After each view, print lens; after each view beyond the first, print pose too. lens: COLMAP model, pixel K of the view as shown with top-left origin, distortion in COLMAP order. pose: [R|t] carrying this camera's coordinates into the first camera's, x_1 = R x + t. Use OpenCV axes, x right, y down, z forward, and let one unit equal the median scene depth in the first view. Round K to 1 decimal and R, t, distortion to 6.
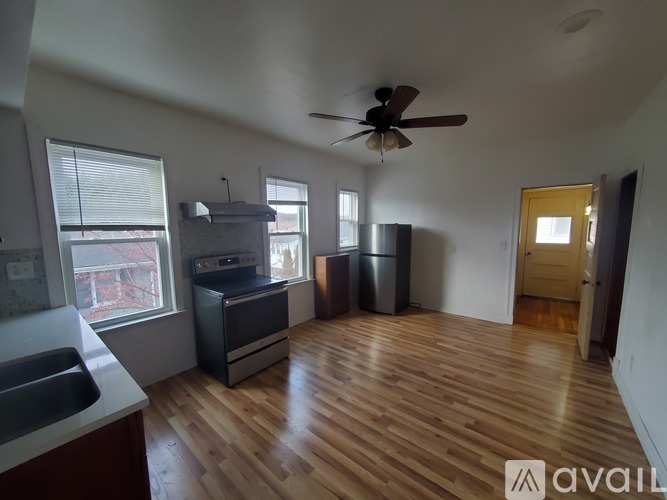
lens RADIAL K [[265.0, 0, 333.3], [0, 265.0, 255.1], [0, 0, 1]] dist [0.000431, 0.000430]
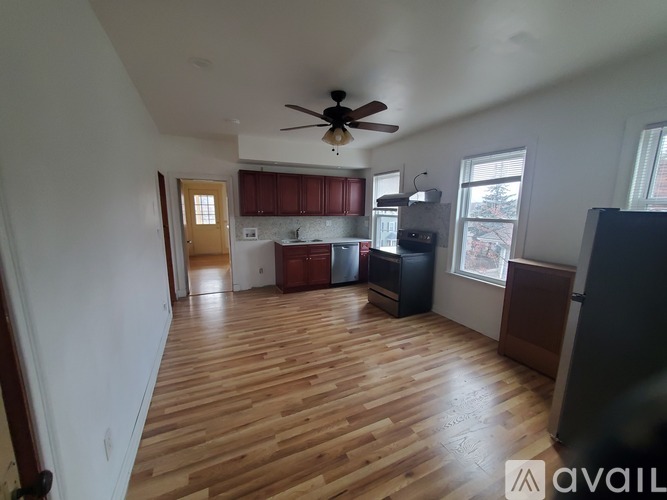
lens RADIAL K [[265.0, 0, 333.3], [0, 265.0, 255.1], [0, 0, 1]] dist [0.000431, 0.000430]
pose [[-0.428375, 0.158410, -0.889607, 1.290349], [-0.110636, 0.967911, 0.225628, -0.179442], [0.896802, 0.195076, -0.397103, 1.512158]]
